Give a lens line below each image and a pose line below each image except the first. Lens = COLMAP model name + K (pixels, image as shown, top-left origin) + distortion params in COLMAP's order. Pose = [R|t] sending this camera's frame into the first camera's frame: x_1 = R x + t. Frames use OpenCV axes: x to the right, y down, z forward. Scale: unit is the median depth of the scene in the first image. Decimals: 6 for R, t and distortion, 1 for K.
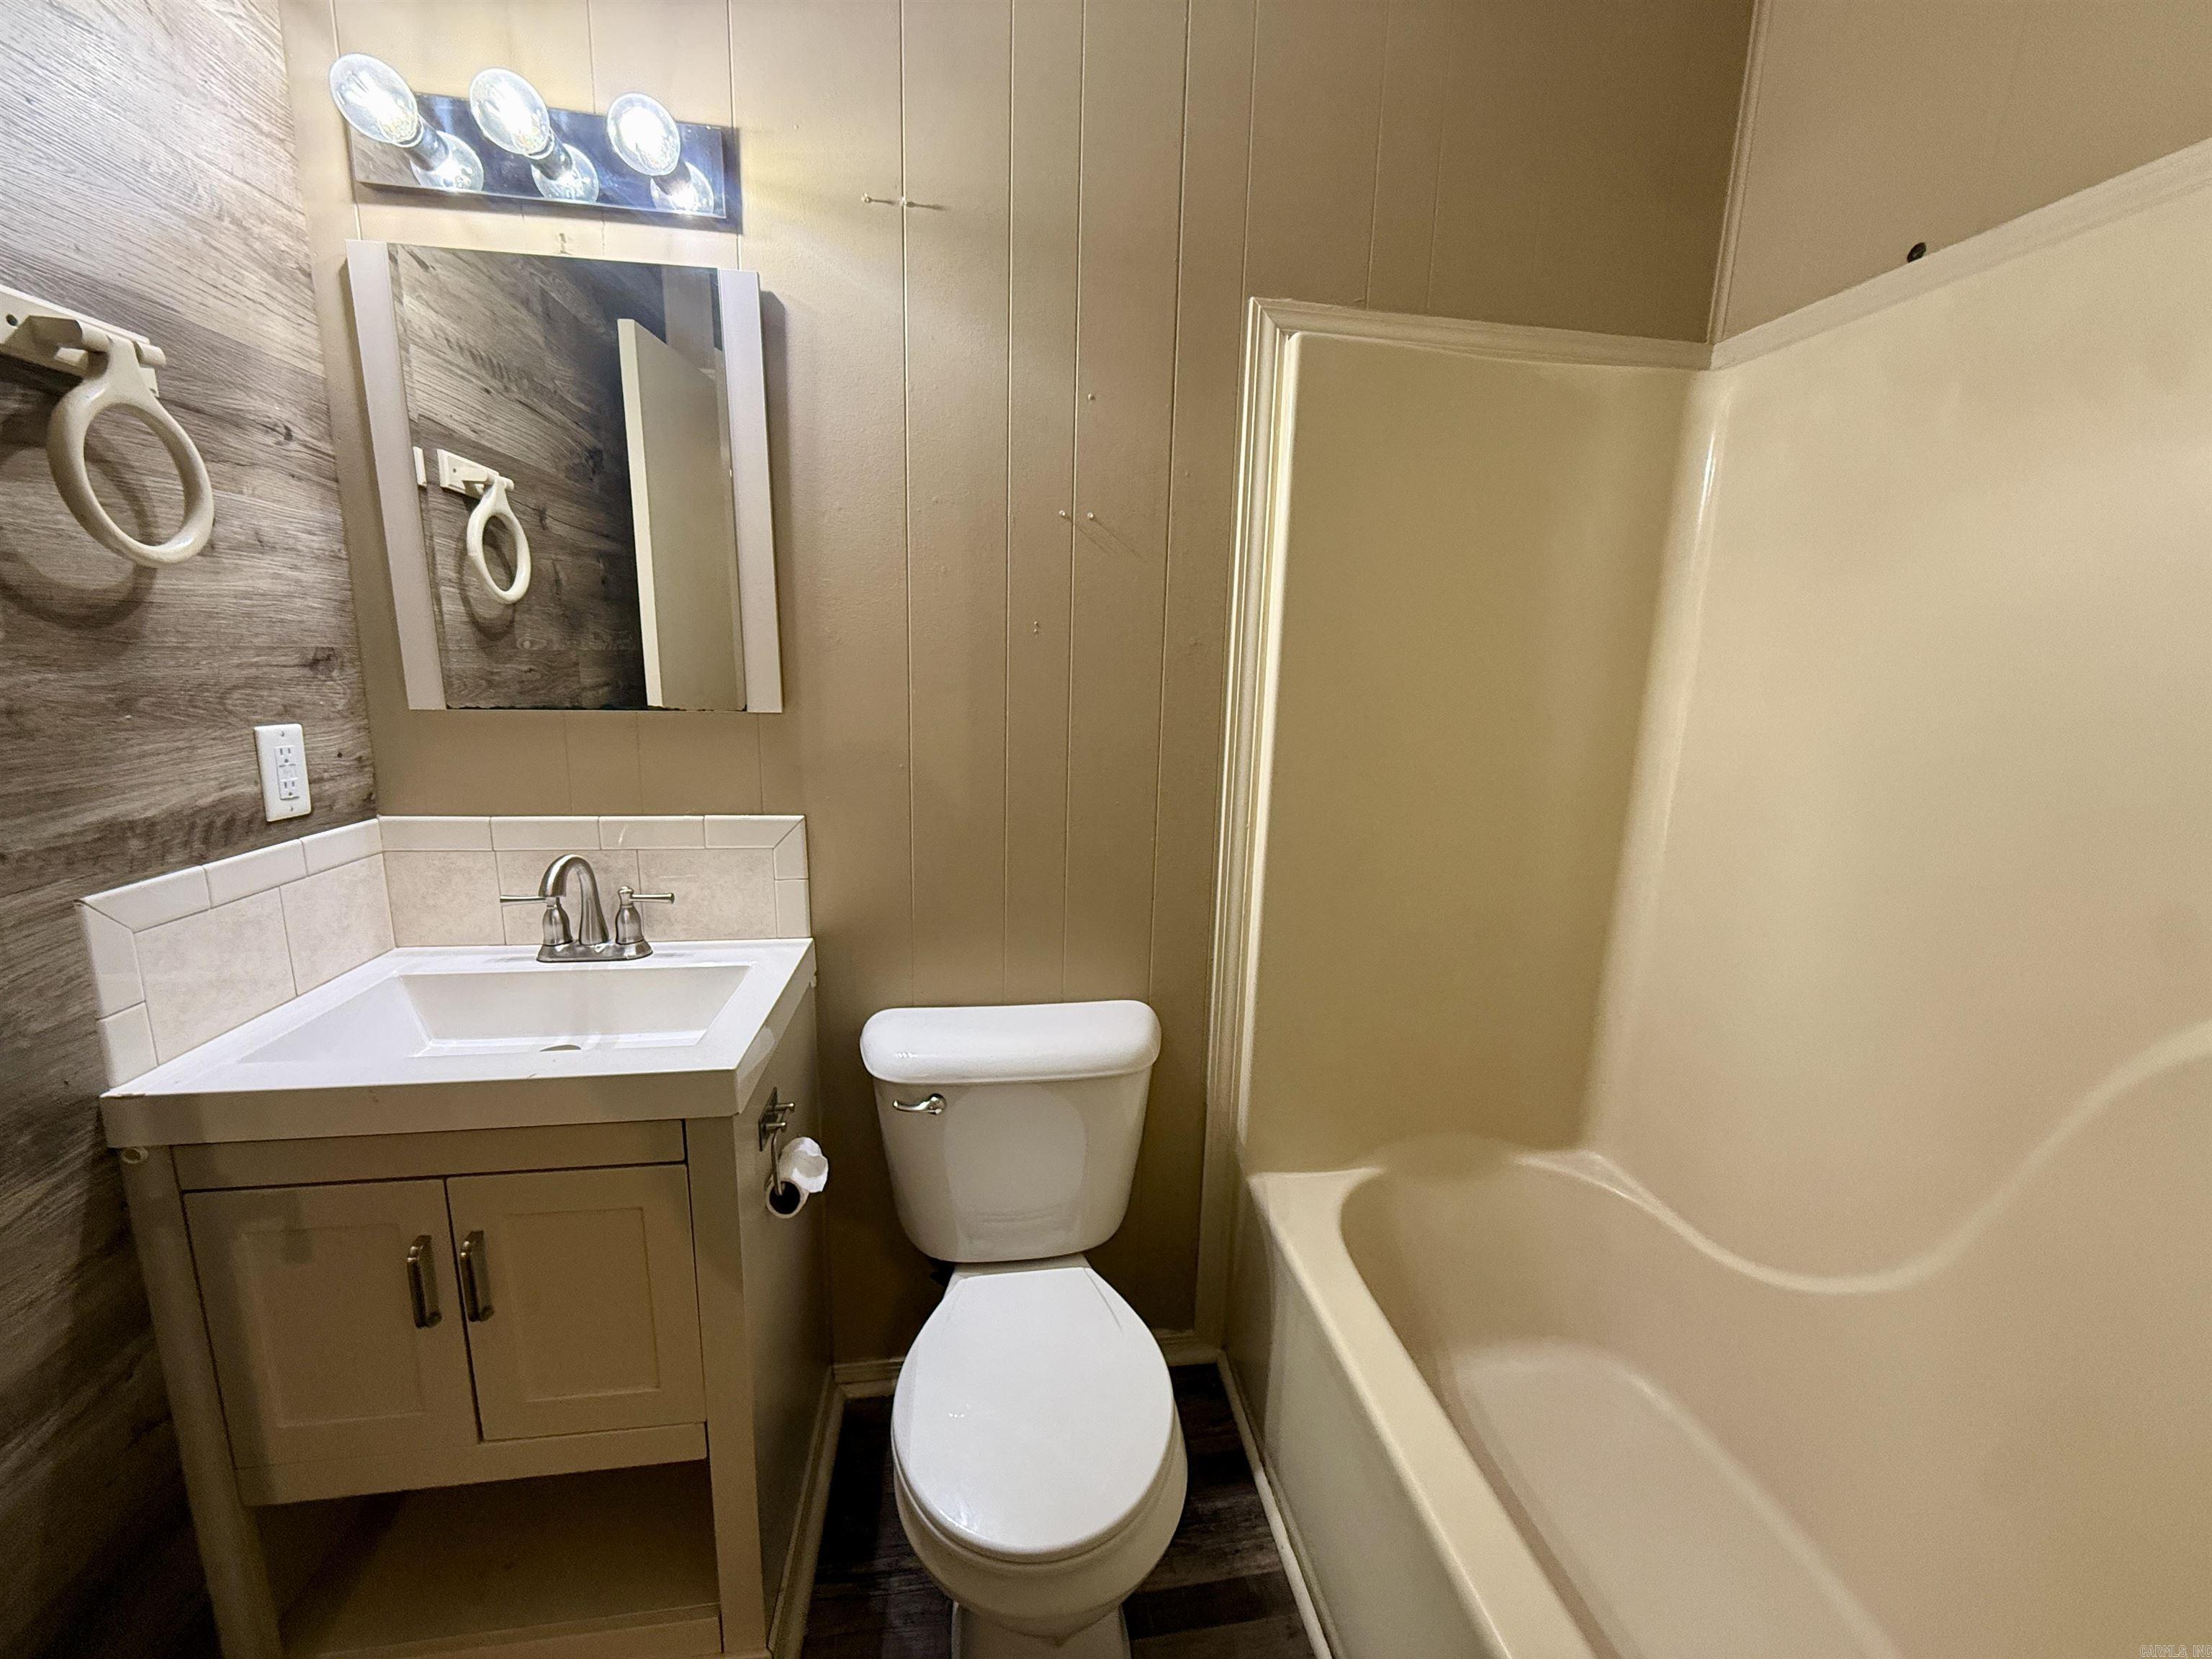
lens RADIAL K [[885.1, 0, 1114.3], [0, 885.1, 836.7], [0, 0, 1]] dist [-0.002239, 0.001340]
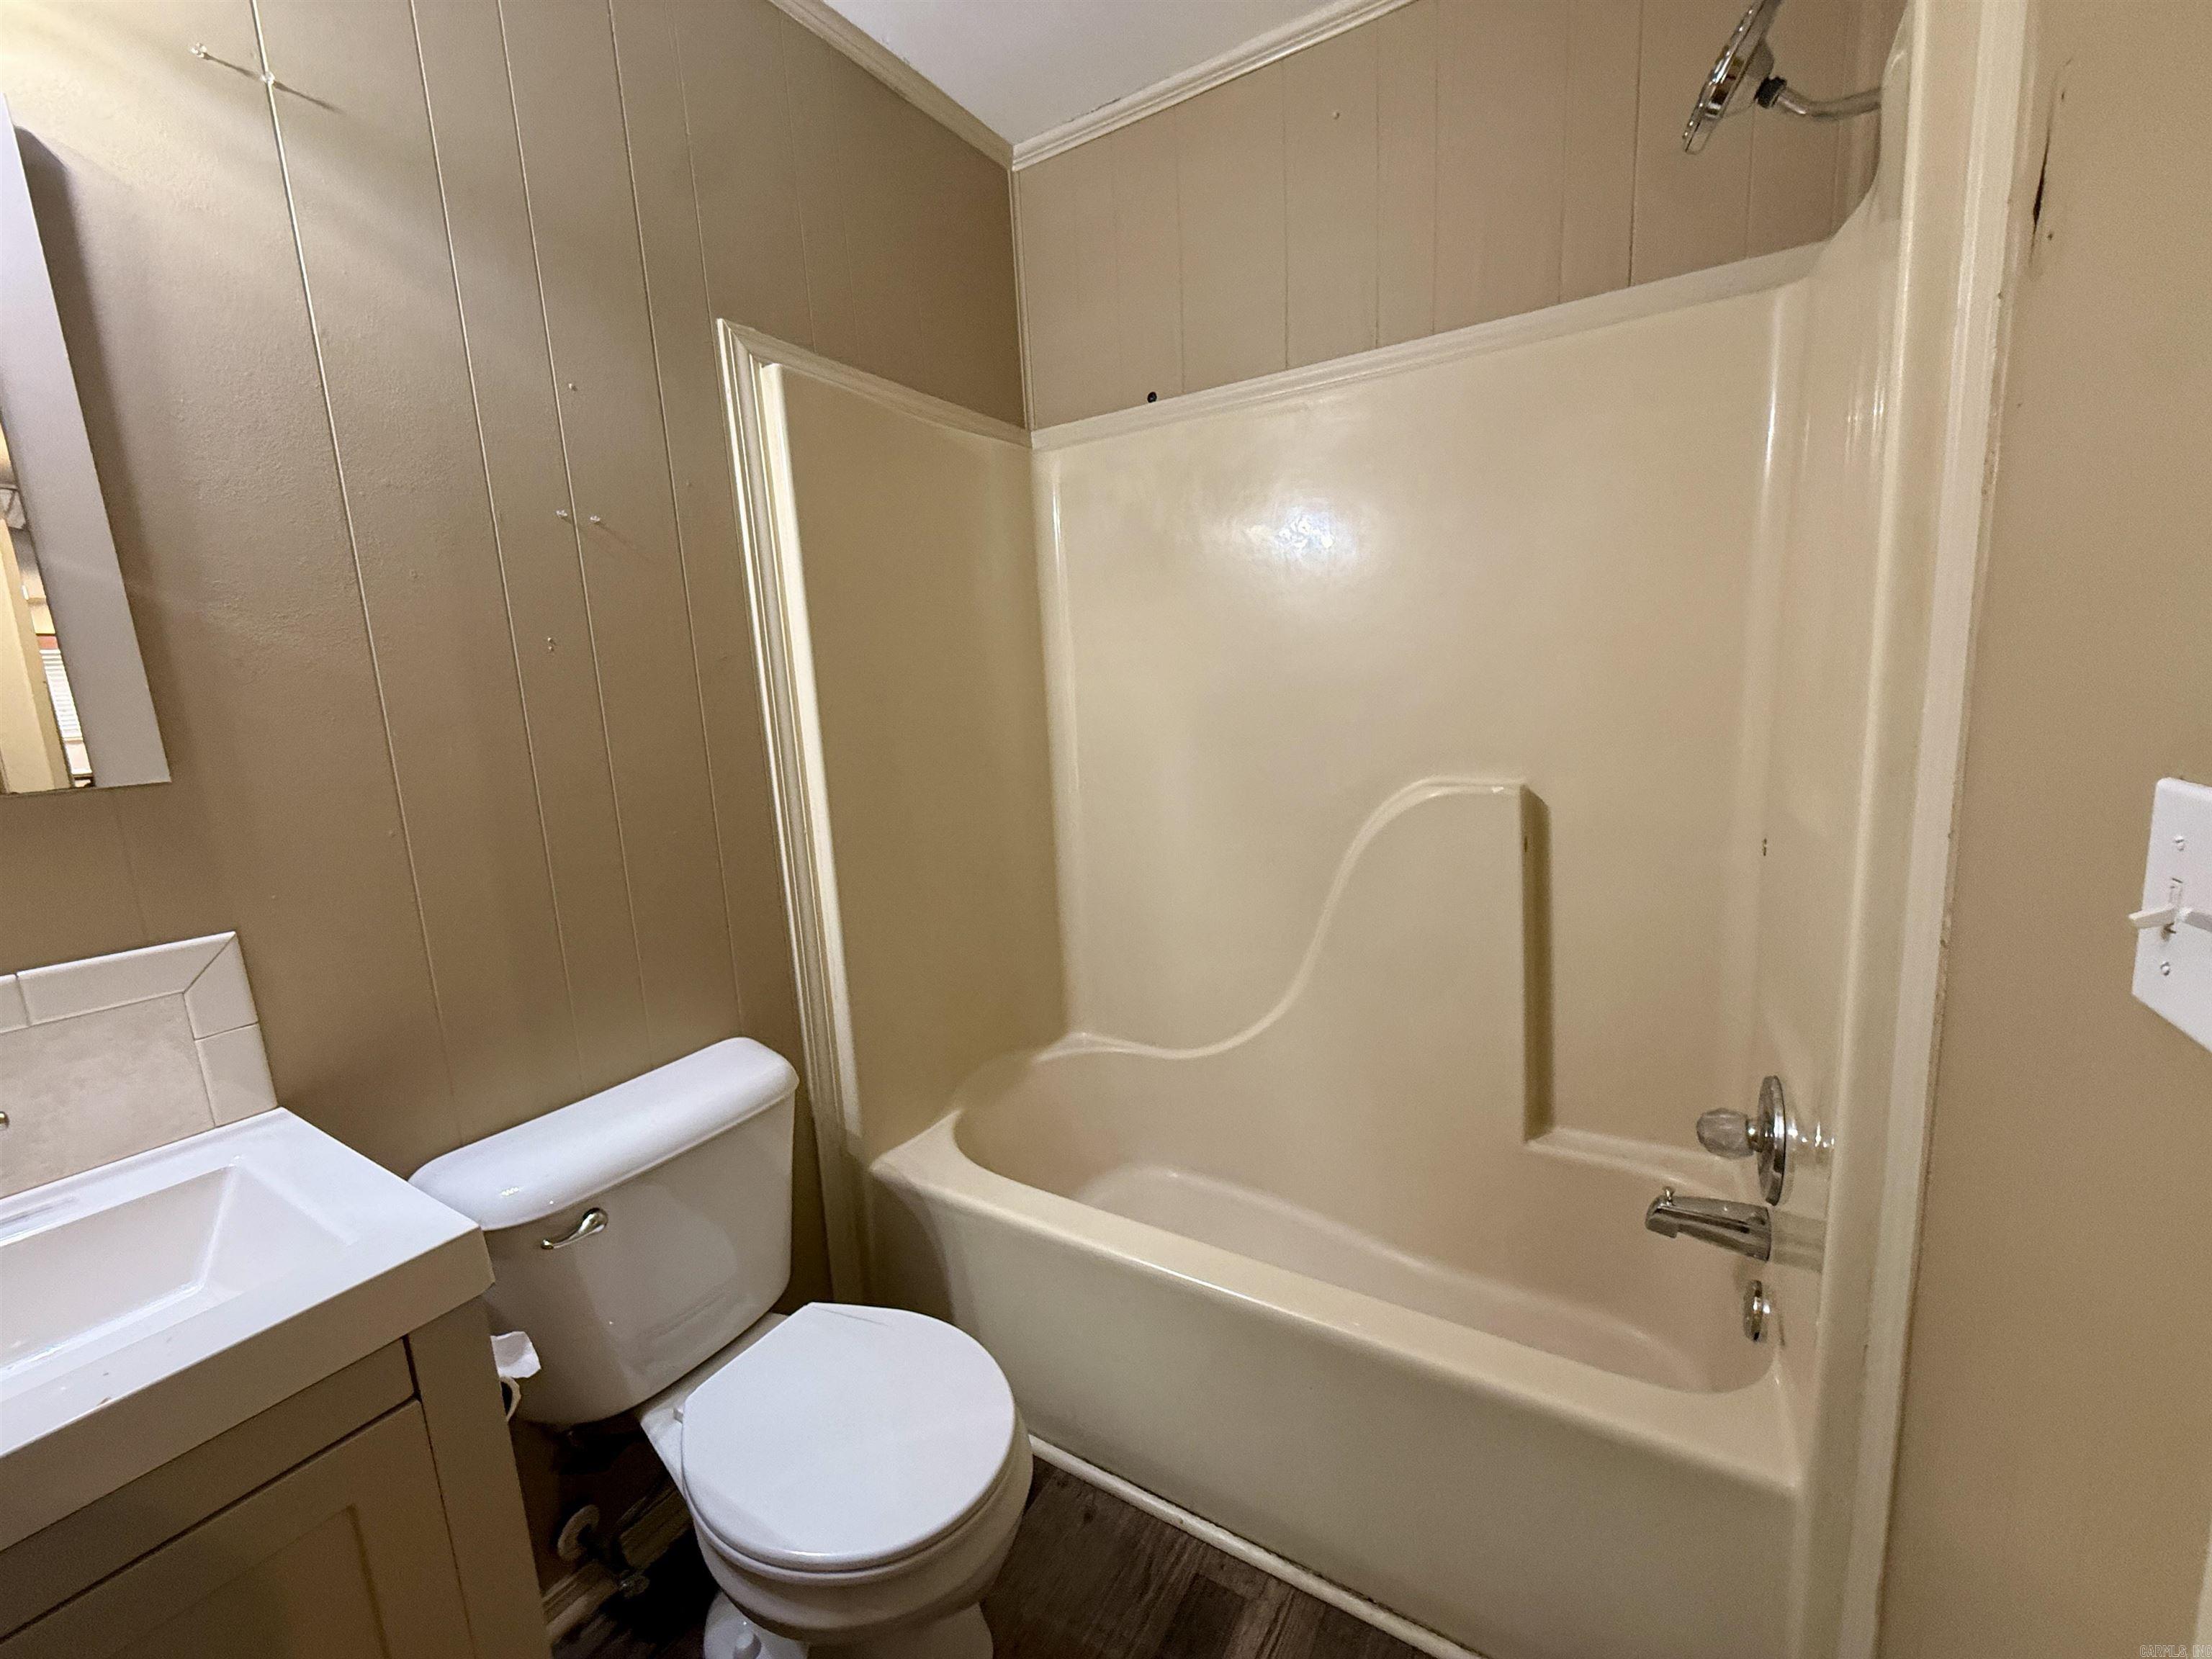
lens RADIAL K [[885.1, 0, 1119.4], [0, 885.1, 833.5], [0, 0, 1]] dist [-0.002239, 0.001340]
pose [[0.642191, -0.185878, 0.743667, -0.404199], [0.216726, 0.974599, 0.056446, 0.011605], [-0.735269, 0.124923, 0.666163, 0.052201]]
